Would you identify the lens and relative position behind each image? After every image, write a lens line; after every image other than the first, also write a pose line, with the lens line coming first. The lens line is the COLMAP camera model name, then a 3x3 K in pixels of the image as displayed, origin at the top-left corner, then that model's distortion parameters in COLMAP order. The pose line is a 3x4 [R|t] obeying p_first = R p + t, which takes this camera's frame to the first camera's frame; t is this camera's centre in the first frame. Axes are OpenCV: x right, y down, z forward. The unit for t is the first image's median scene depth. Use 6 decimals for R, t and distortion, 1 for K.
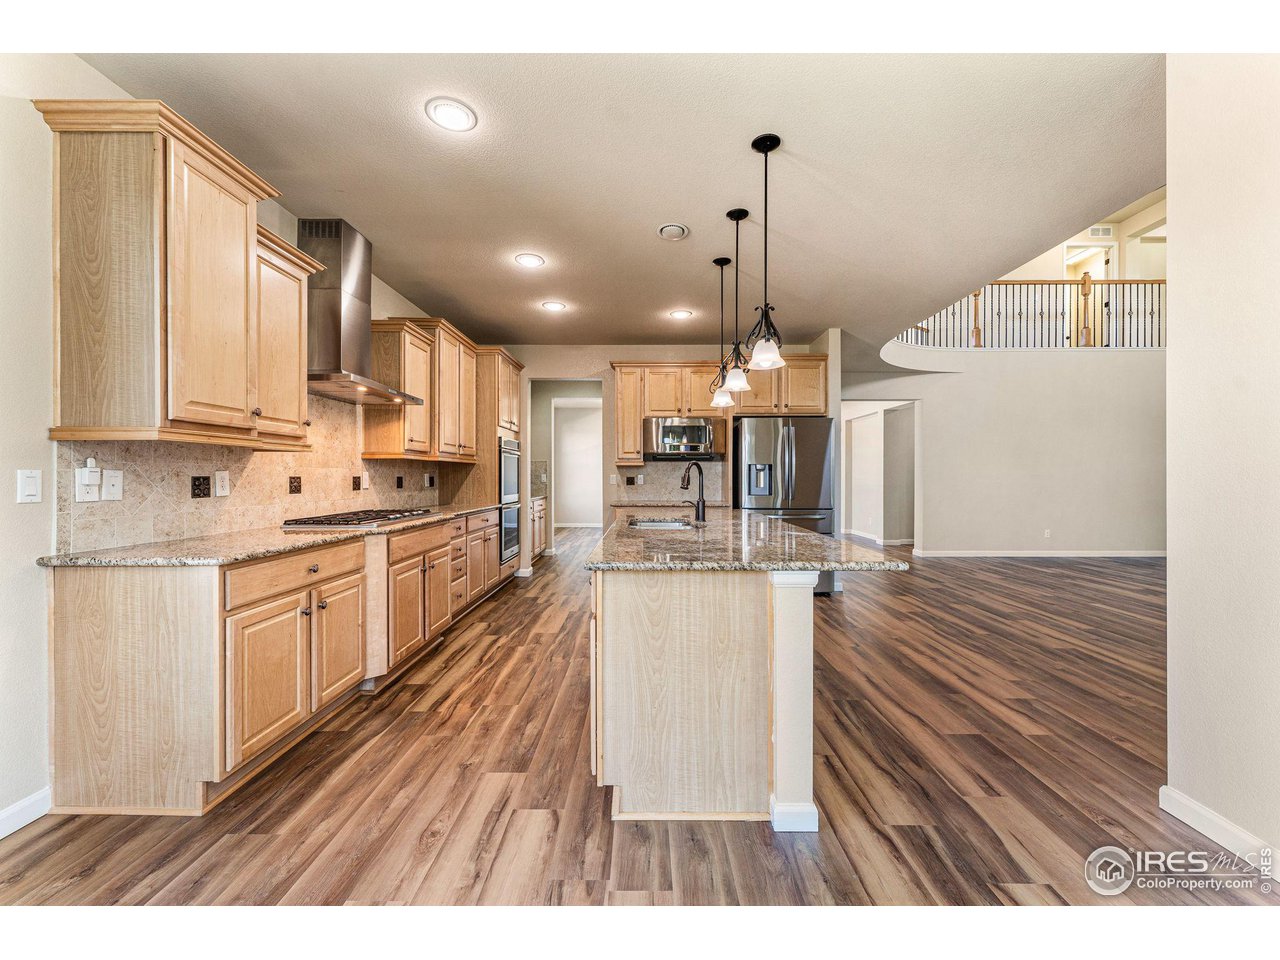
lens RADIAL K [[518.0, 0, 643.8], [0, 518.0, 473.5], [0, 0, 1]] dist [0.008745, 0.000266]
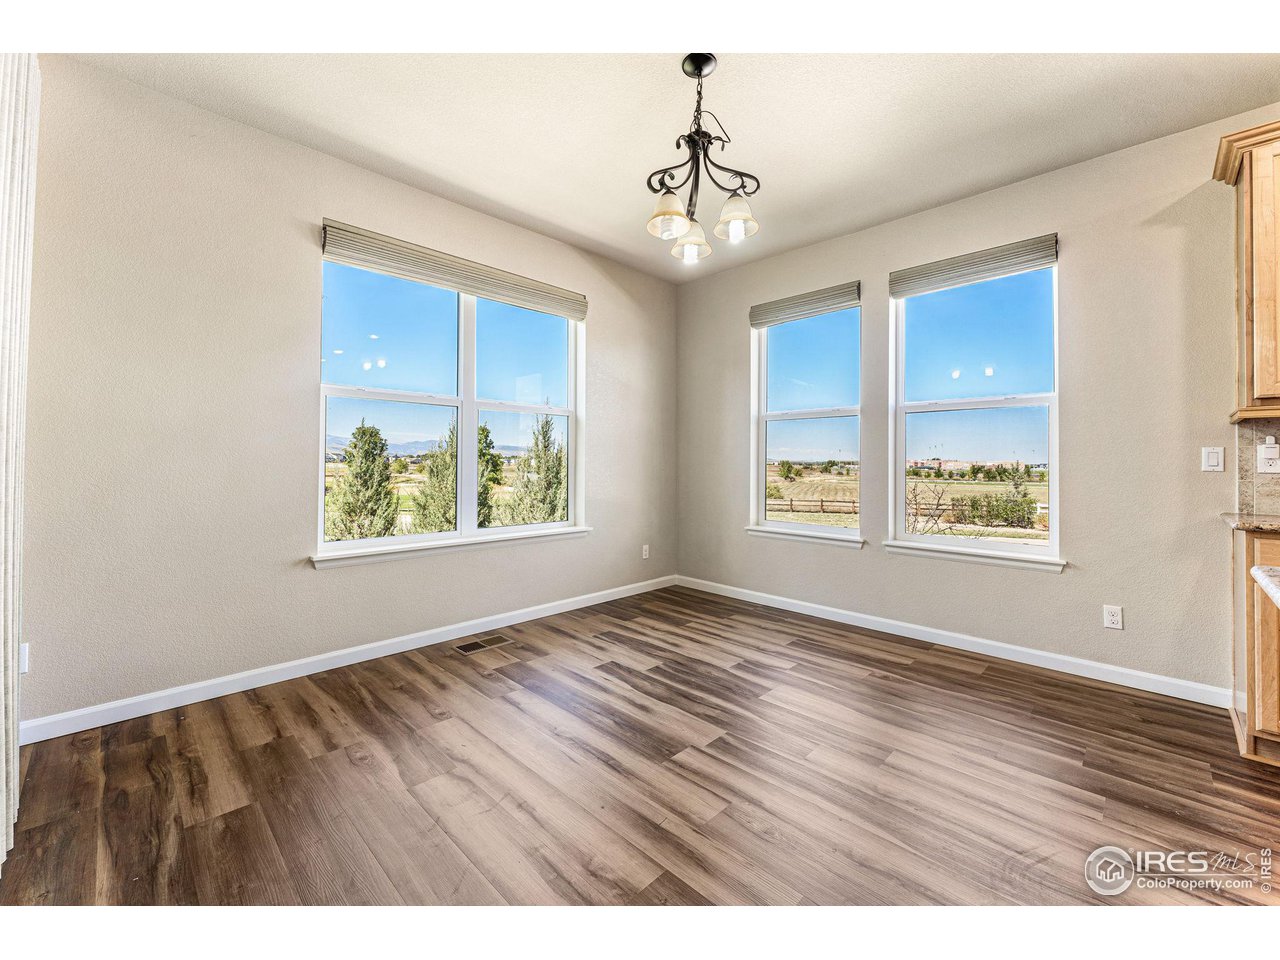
lens RADIAL K [[518.0, 0, 643.8], [0, 518.0, 473.5], [0, 0, 1]] dist [0.008745, 0.000266]
pose [[-0.695603, 0.007309, -0.718389, 0.790278], [-0.004214, 0.999890, 0.014253, 0.045181], [0.718414, 0.012942, -0.695495, 0.824302]]
